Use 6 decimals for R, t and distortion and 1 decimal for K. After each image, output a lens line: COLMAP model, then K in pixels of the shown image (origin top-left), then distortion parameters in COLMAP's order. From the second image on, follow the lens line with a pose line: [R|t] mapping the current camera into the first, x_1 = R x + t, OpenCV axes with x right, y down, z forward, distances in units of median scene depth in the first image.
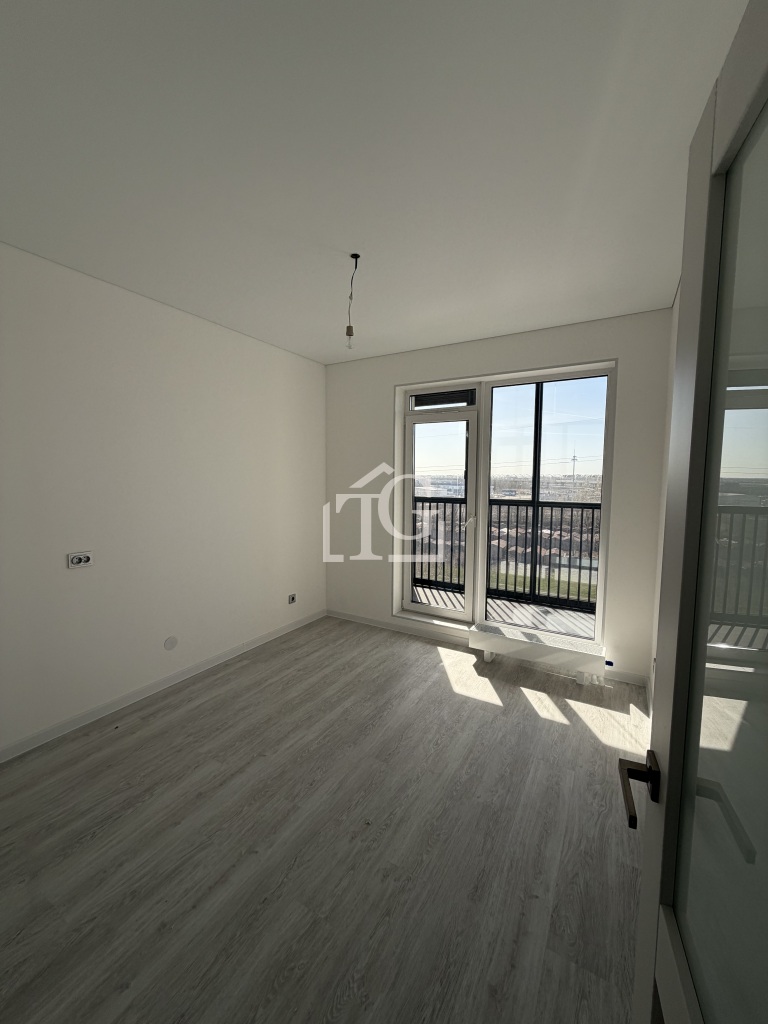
lens RADIAL K [[408.8, 0, 382.9], [0, 408.8, 485.5], [0, 0, 1]] dist [0.002077, -0.000221]
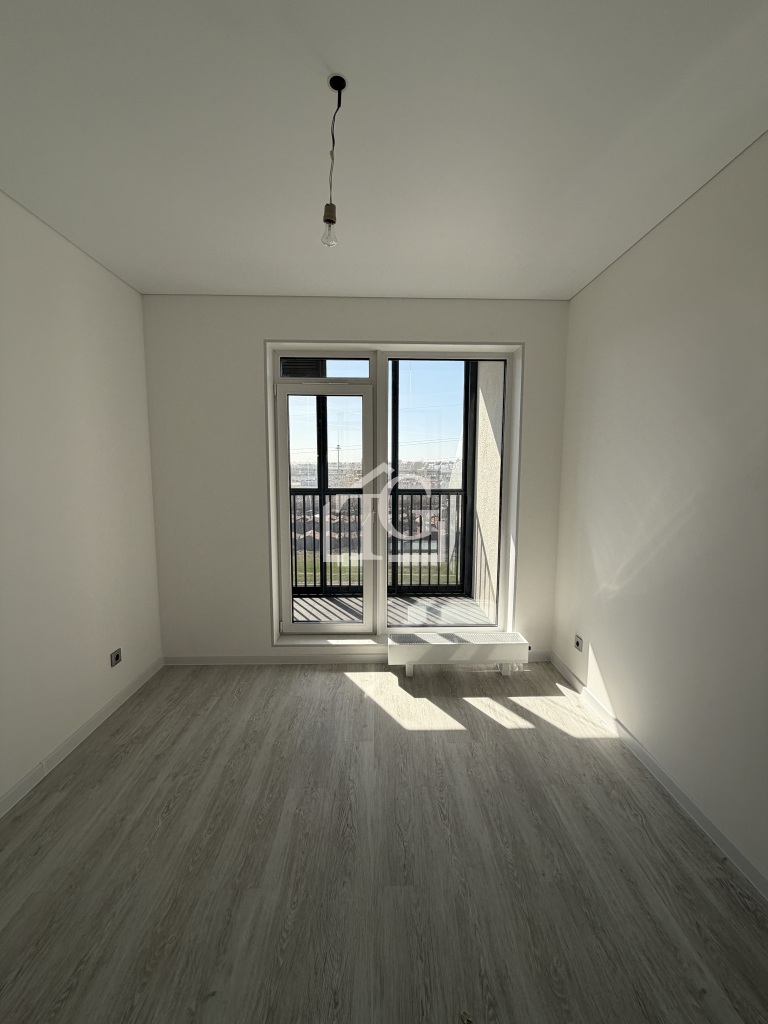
lens RADIAL K [[408.8, 0, 381.6], [0, 408.8, 493.0], [0, 0, 1]] dist [0.002077, -0.000221]
pose [[0.848218, -0.039849, 0.528147, -0.249830], [0.014359, 0.998529, 0.052279, -0.005298], [-0.529453, -0.036760, 0.847542, 0.322307]]
